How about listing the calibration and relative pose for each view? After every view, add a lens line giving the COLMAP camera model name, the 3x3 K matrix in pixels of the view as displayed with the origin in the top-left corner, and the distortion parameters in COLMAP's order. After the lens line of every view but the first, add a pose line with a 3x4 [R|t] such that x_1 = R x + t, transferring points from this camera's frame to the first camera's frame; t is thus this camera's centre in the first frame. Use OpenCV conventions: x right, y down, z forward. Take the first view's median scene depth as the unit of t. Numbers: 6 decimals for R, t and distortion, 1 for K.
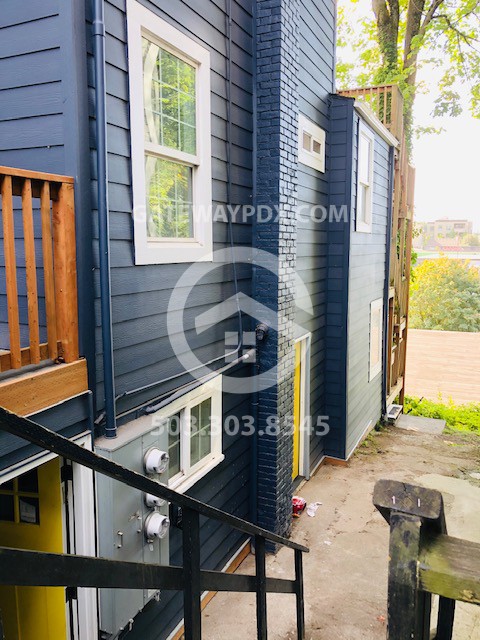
lens RADIAL K [[538.5, 0, 238.6], [0, 538.5, 318.0], [0, 0, 1]] dist [0.028868, -0.028508]
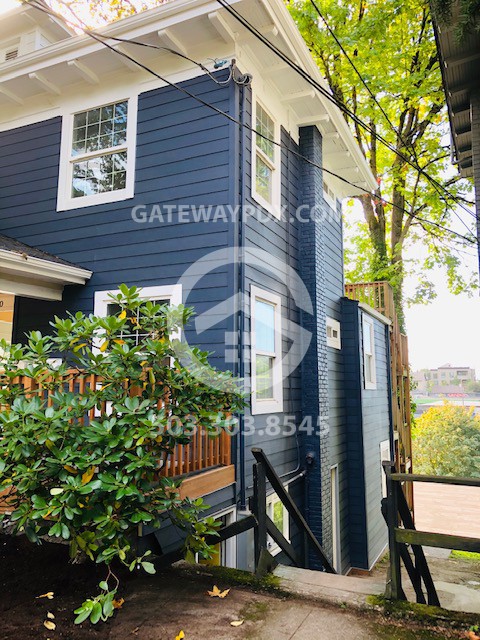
lens RADIAL K [[538.5, 0, 241.9], [0, 538.5, 318.9], [0, 0, 1]] dist [0.028868, -0.028508]
pose [[0.999988, -0.003993, -0.002734, -0.066997], [0.003121, 0.963874, -0.266339, 0.023665], [0.003699, 0.266327, 0.963876, -0.273391]]
